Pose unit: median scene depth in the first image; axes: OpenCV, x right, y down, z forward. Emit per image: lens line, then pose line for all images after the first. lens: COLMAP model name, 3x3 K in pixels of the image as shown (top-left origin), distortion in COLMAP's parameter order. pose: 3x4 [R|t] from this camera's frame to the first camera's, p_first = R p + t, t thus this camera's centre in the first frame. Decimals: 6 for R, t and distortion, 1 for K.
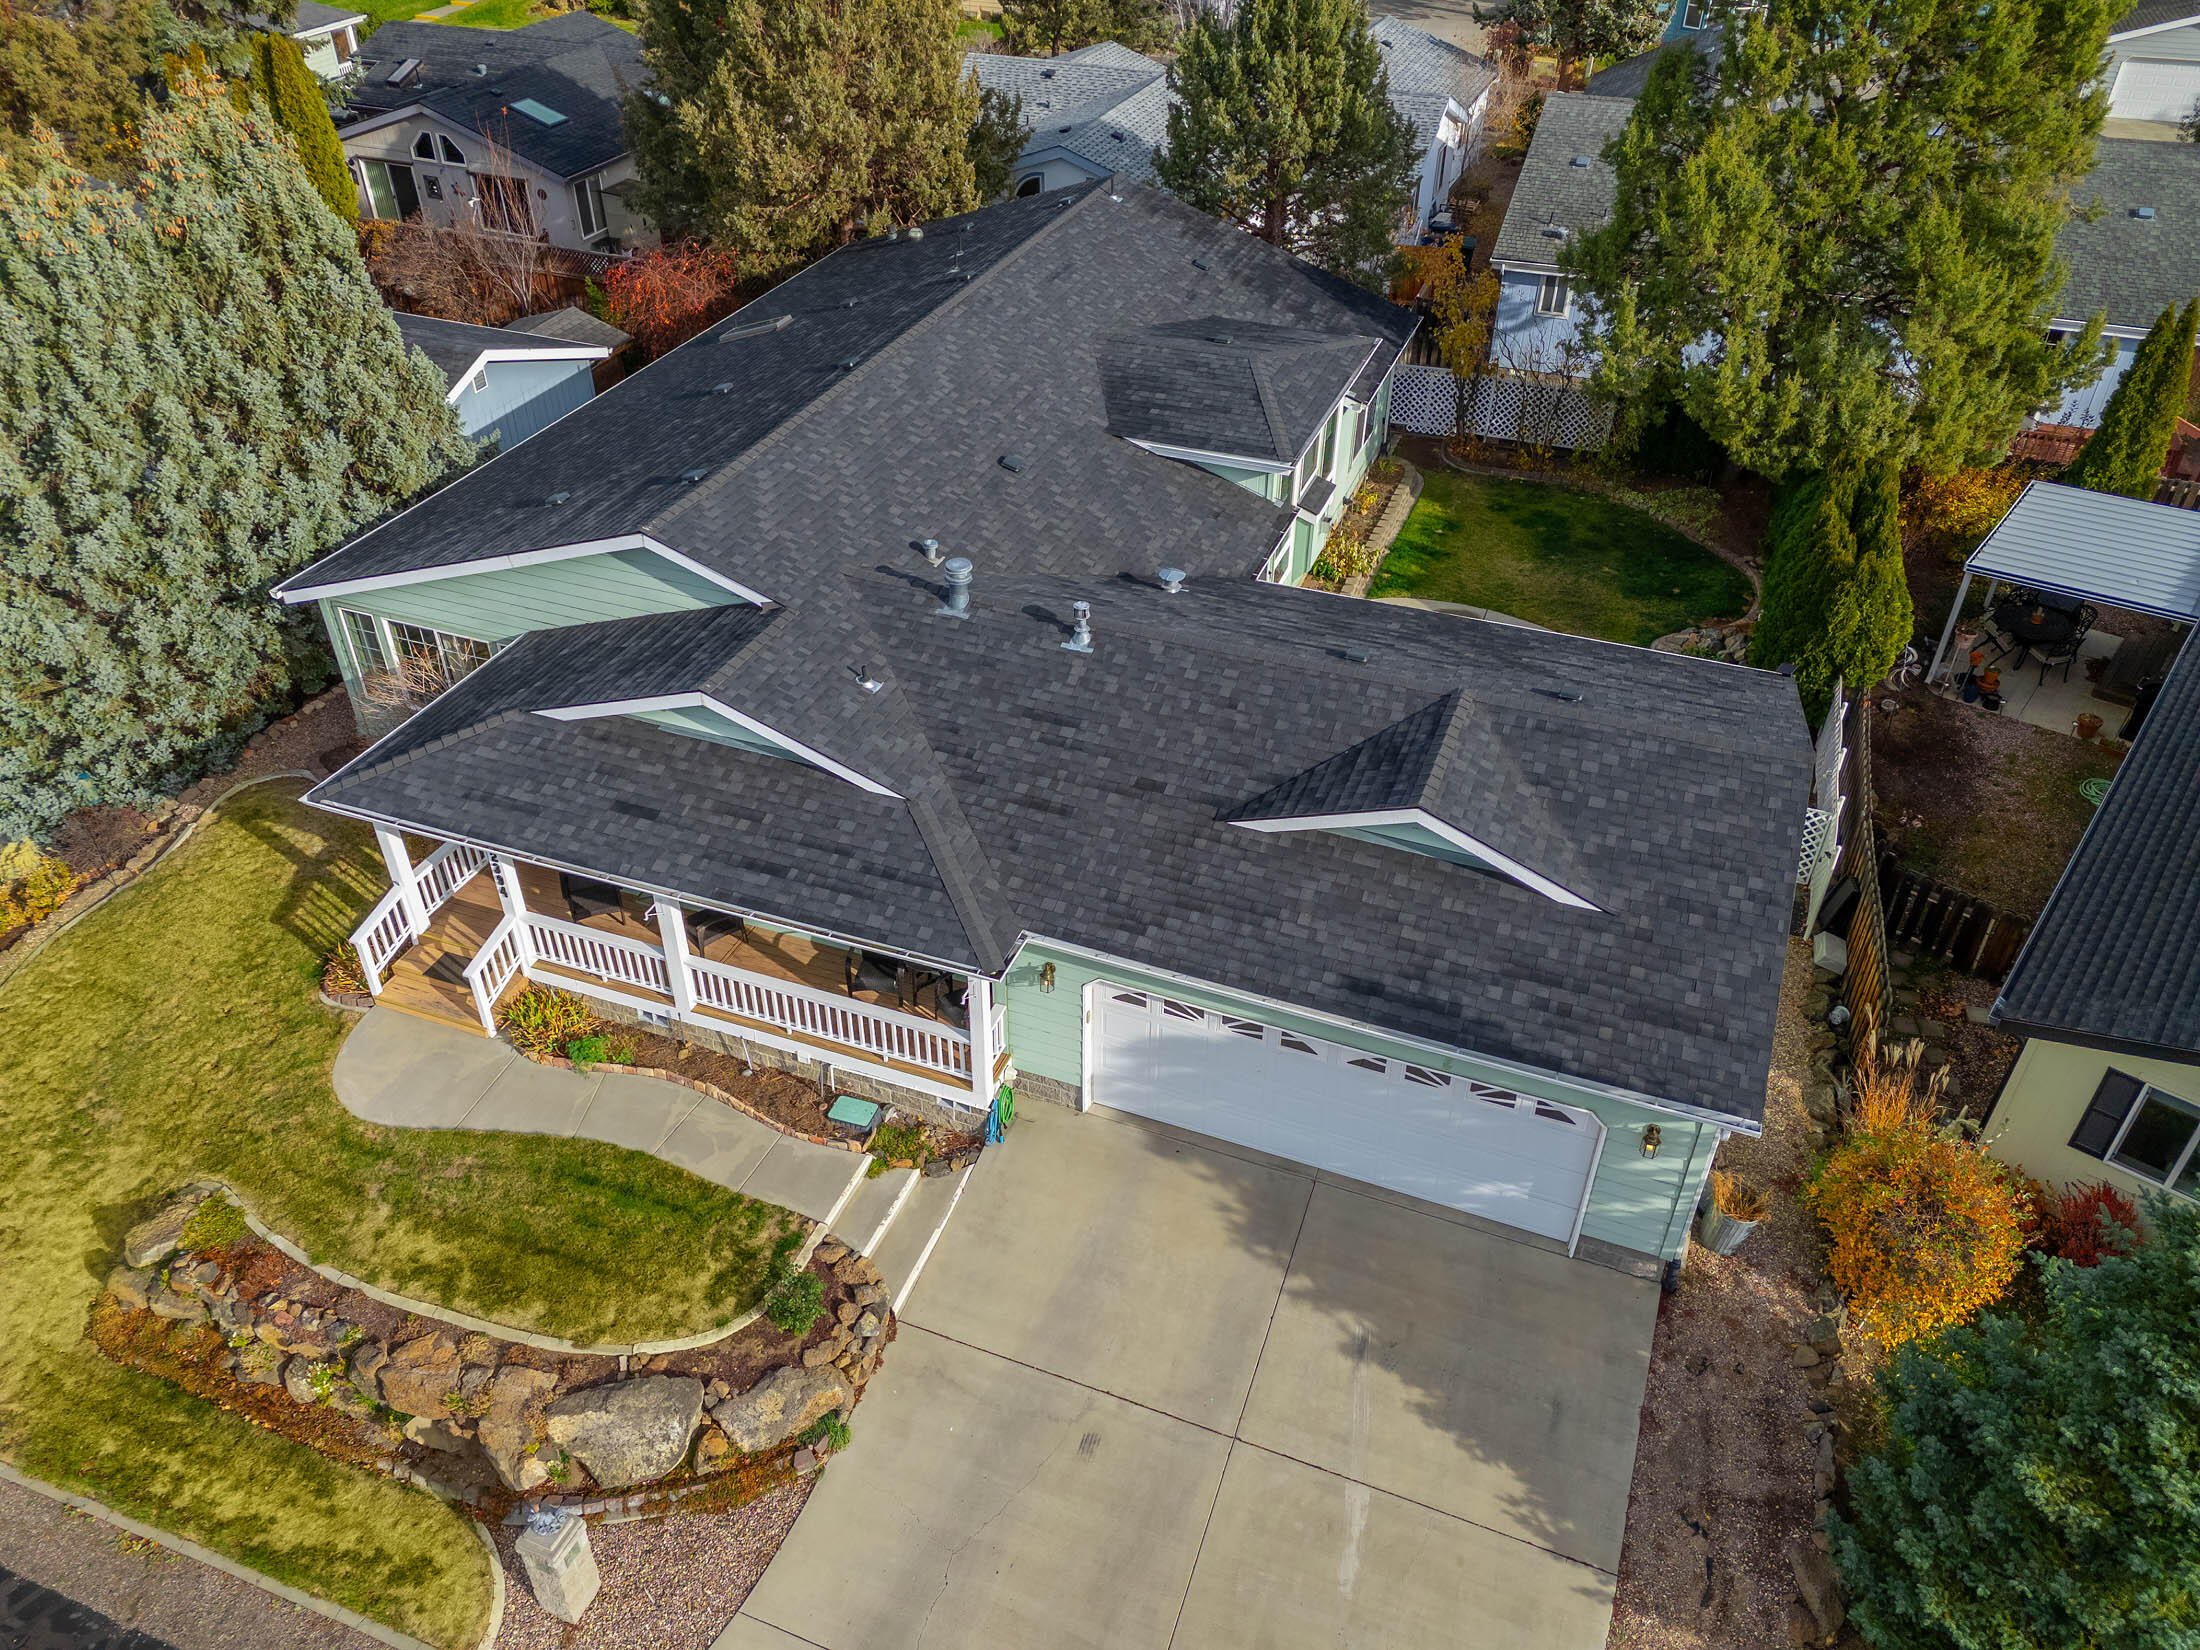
lens RADIAL K [[1615.7, 0, 1095.2], [0, 1615.7, 819.6], [0, 0, 1]] dist [0.068610, -0.052465]
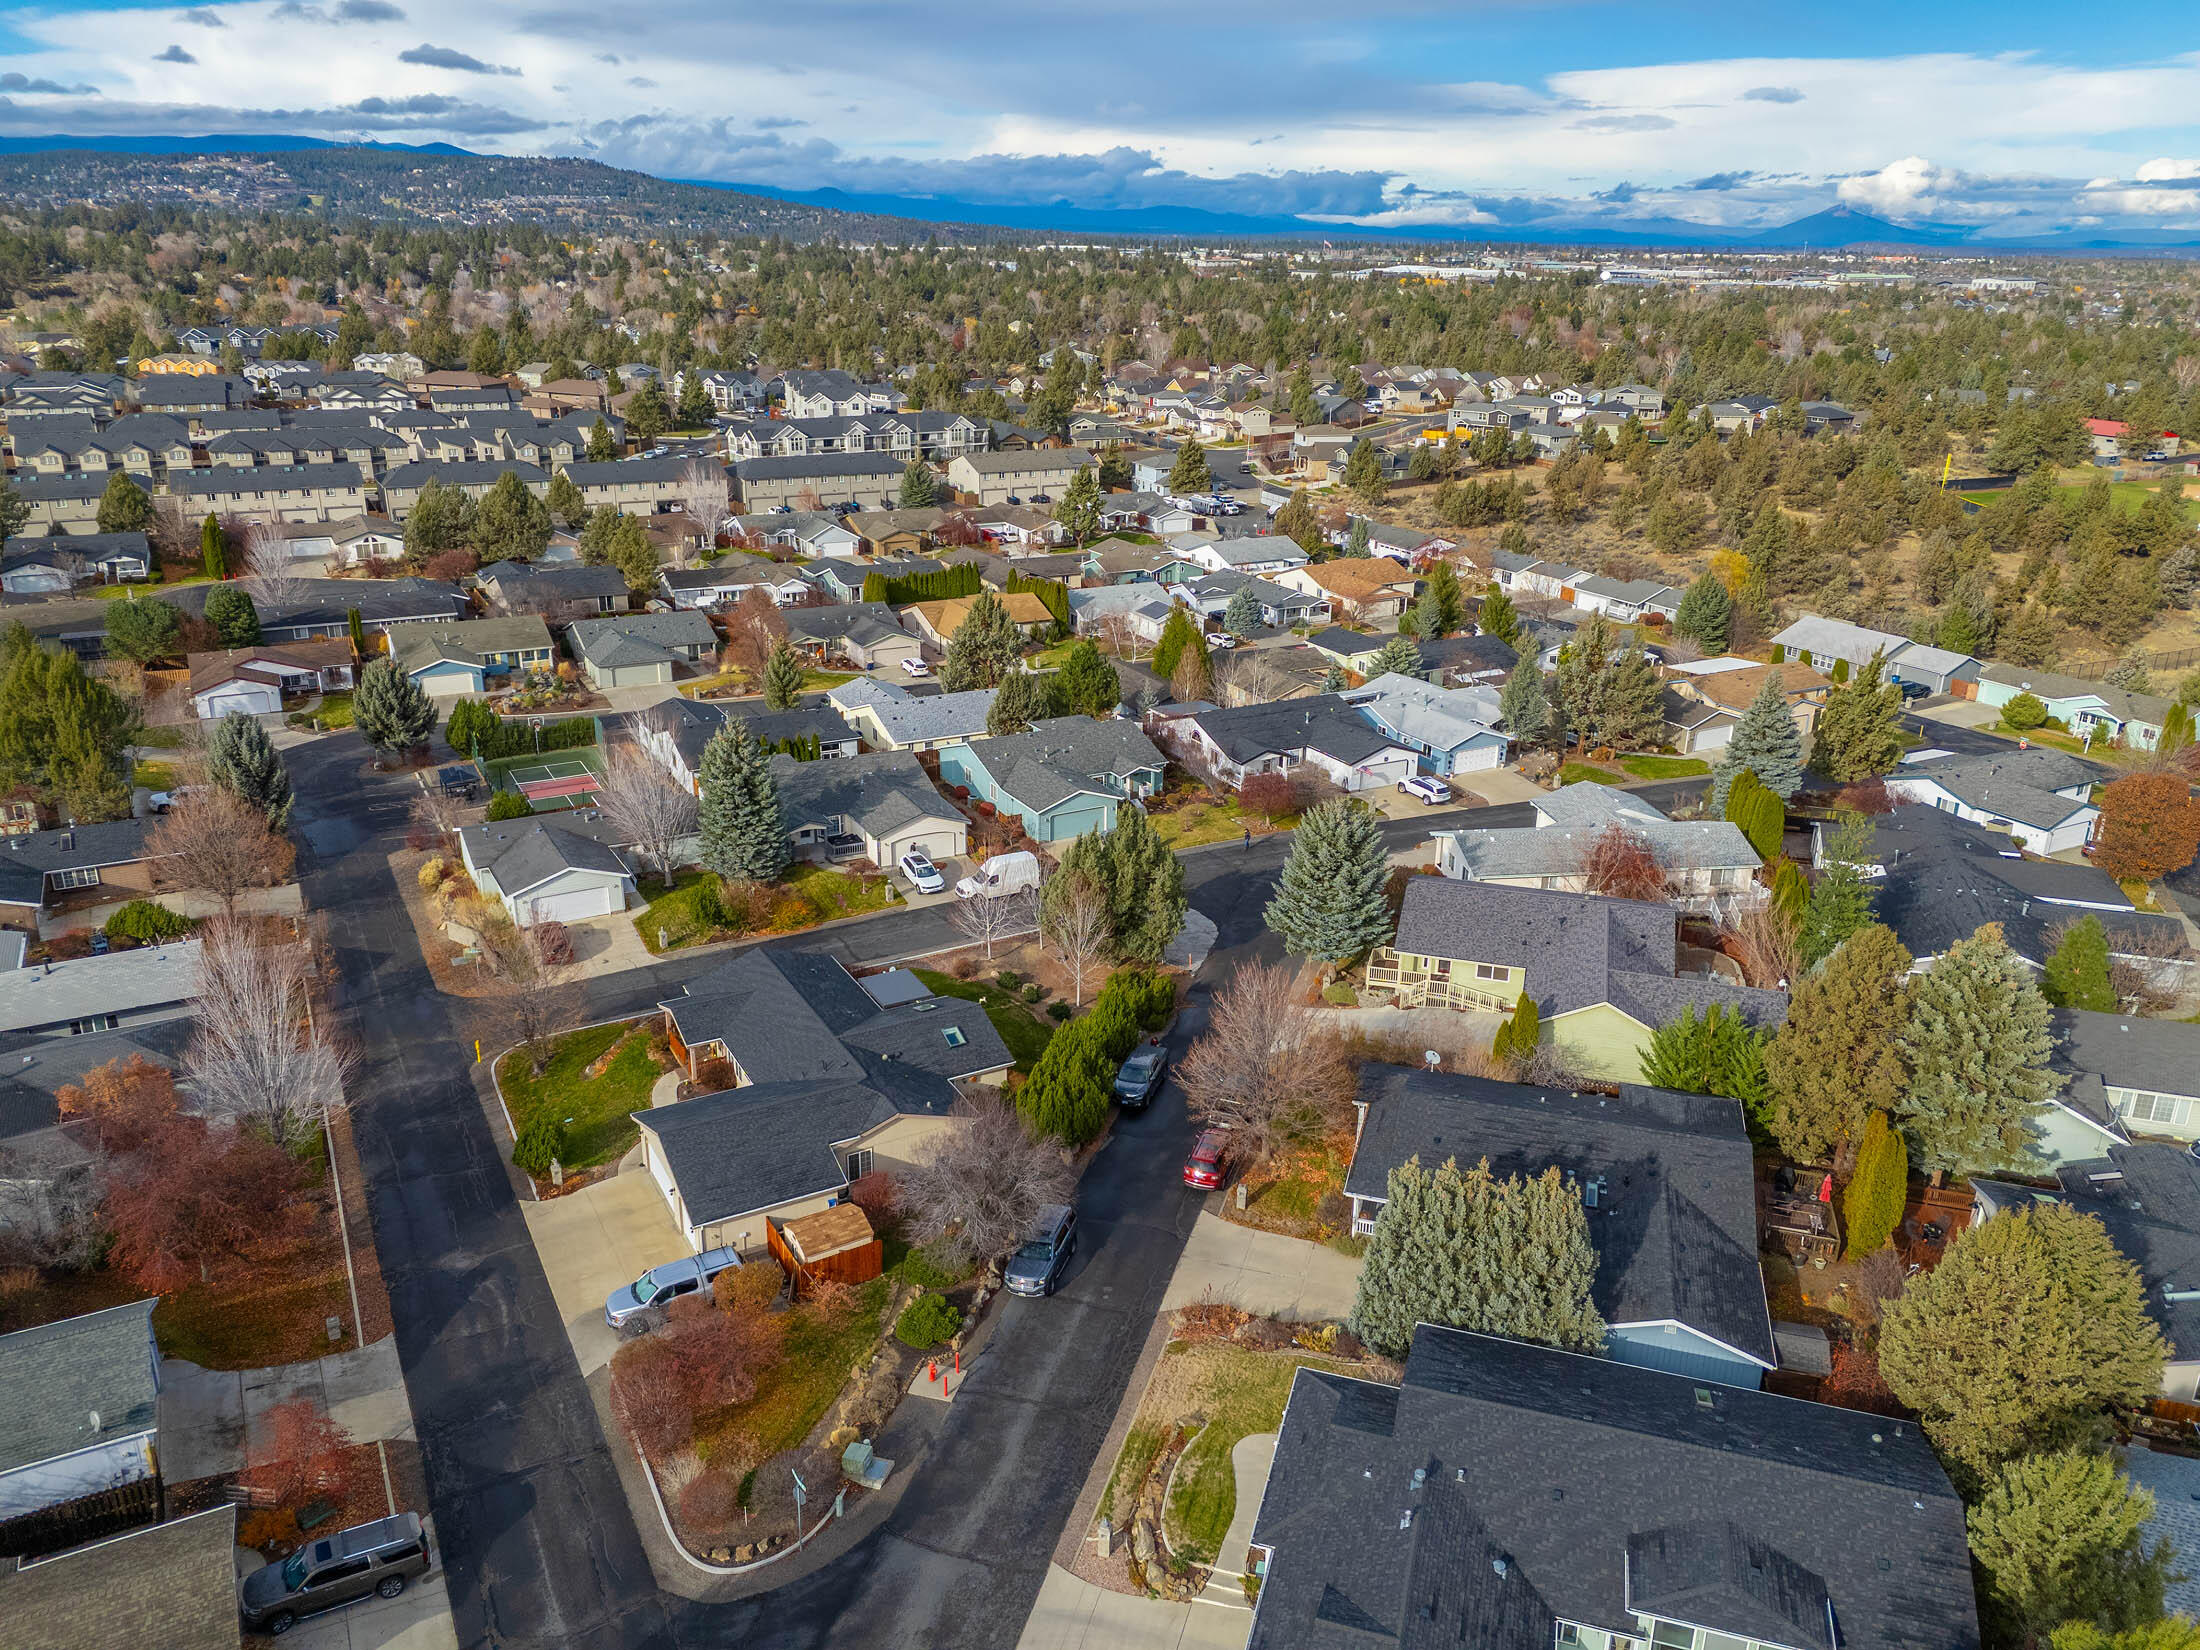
lens RADIAL K [[1615.7, 0, 1095.2], [0, 1615.7, 819.6], [0, 0, 1]] dist [0.068610, -0.052465]
pose [[0.066850, 0.334735, -0.939938, 2.210299], [-0.601018, 0.765469, 0.229857, -1.383837], [0.796435, 0.549554, 0.252353, -0.716956]]
